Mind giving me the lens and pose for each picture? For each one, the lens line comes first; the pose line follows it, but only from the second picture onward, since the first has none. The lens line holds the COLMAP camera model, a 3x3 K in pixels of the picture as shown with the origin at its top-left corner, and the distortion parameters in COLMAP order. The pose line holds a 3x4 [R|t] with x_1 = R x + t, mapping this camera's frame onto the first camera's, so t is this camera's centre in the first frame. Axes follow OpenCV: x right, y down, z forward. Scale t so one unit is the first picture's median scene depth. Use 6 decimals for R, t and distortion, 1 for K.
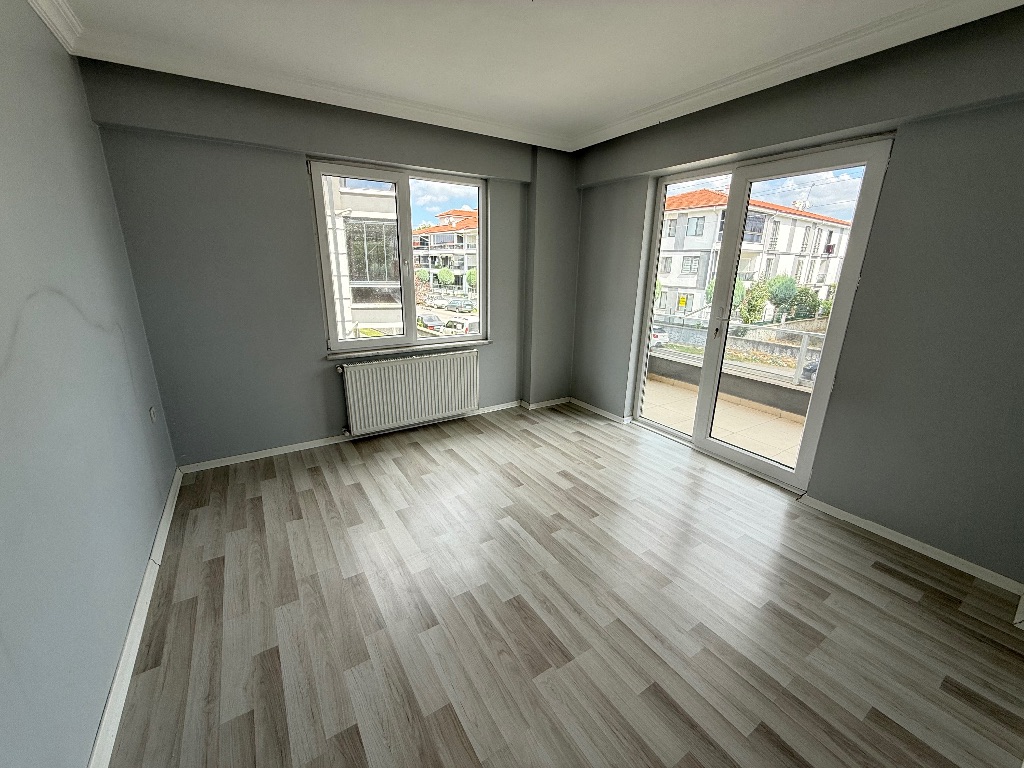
lens RADIAL K [[406.1, 0, 508.6], [0, 406.1, 380.8], [0, 0, 1]] dist [0.003215, 0.001315]
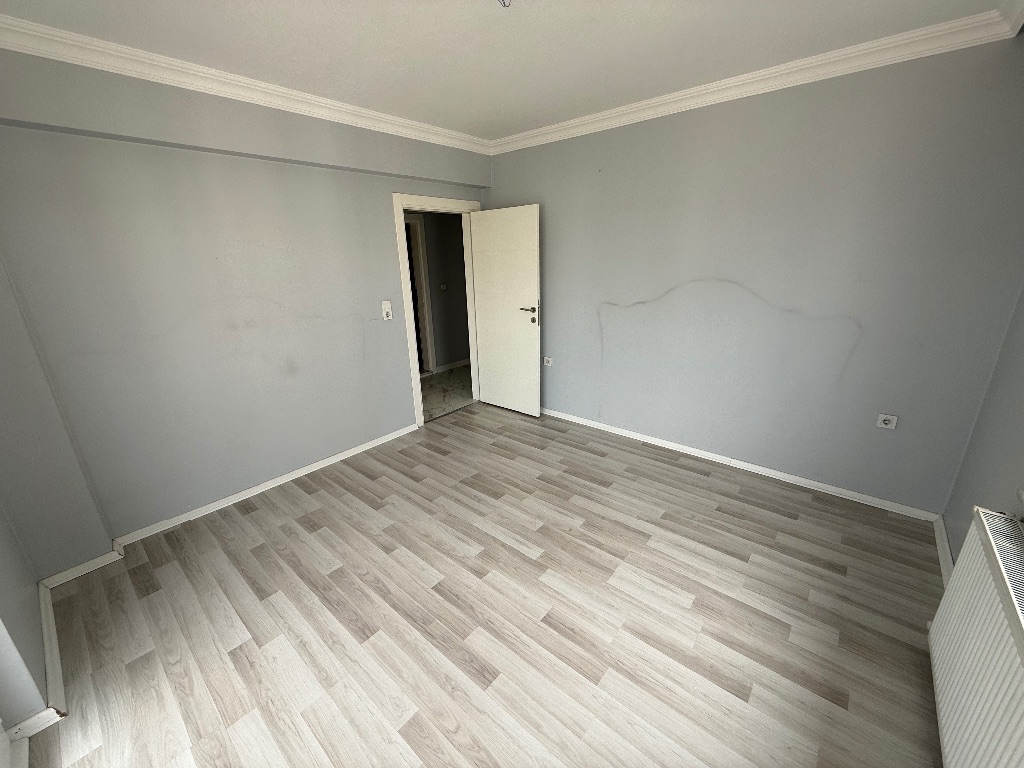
lens RADIAL K [[406.1, 0, 508.4], [0, 406.1, 385.9], [0, 0, 1]] dist [0.003215, 0.001315]
pose [[-0.957955, 0.098588, -0.269450, 0.272579], [-0.066693, 0.836878, 0.543311, -0.486167], [0.279061, 0.538437, -0.795116, 1.568273]]
